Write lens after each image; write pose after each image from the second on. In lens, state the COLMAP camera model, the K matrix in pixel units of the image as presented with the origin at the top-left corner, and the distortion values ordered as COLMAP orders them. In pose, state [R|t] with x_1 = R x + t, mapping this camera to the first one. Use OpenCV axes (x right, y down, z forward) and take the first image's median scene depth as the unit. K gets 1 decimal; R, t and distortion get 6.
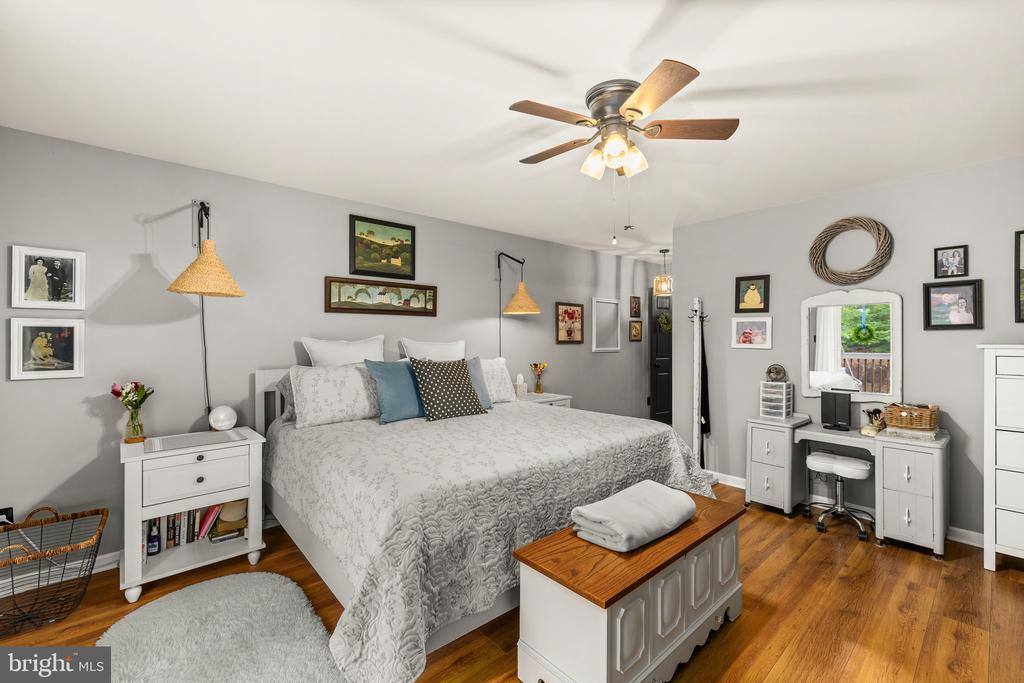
lens RADIAL K [[438.3, 0, 509.4], [0, 438.3, 335.6], [0, 0, 1]] dist [0.004295, -0.000464]
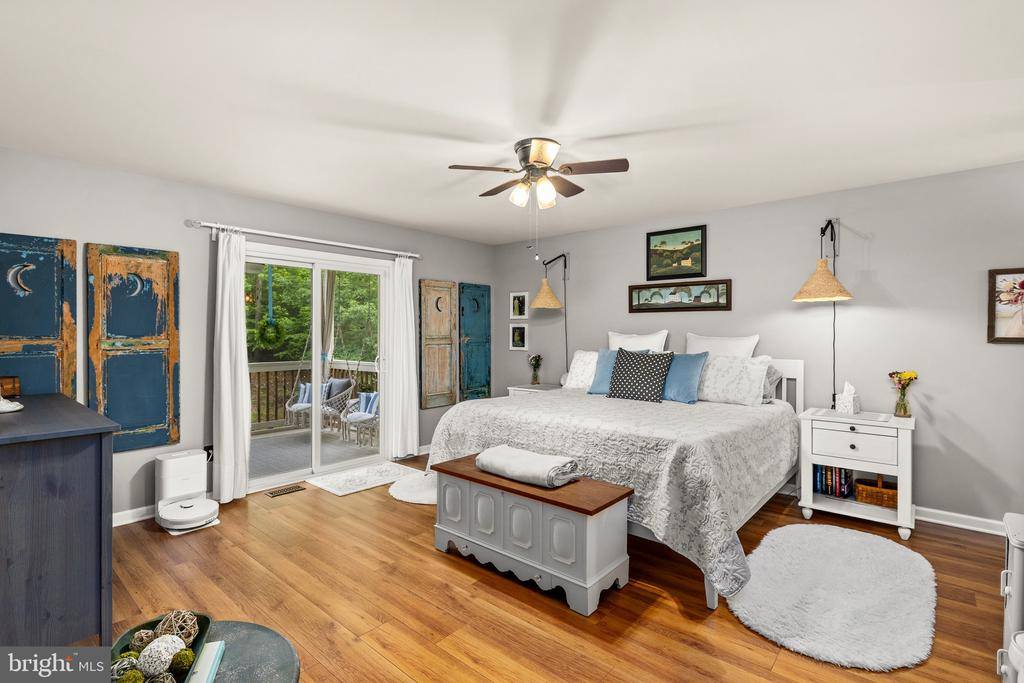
lens RADIAL K [[483.7, 0, 505.1], [0, 483.7, 339.9], [0, 0, 1]] dist [0.001393, 0.000018]
pose [[0.131670, 0.015755, -0.991168, 0.912718], [0.004084, 0.999857, 0.016436, 0.002556], [0.991285, -0.006212, 0.131586, 0.402498]]
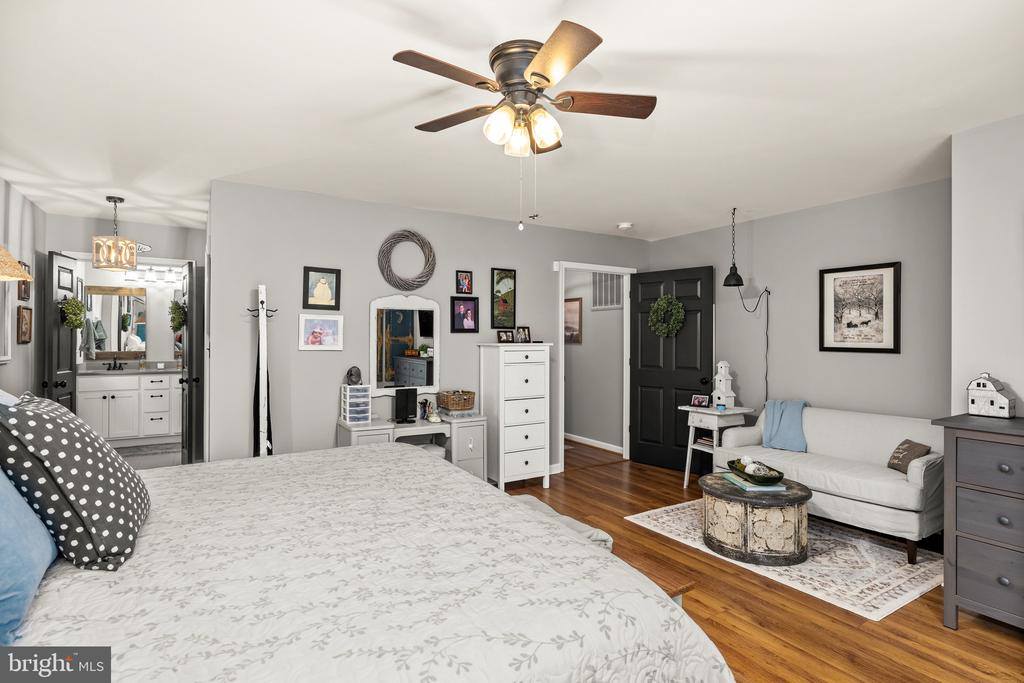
lens RADIAL K [[503.5, 0, 508.2], [0, 503.5, 338.2], [0, 0, 1]] dist [-0.004404, 0.000689]
pose [[0.157774, -0.000044, 0.987475, -0.394014], [-0.008538, 0.999963, 0.001409, 0.000490], [-0.987438, -0.008653, 0.157767, 0.489245]]
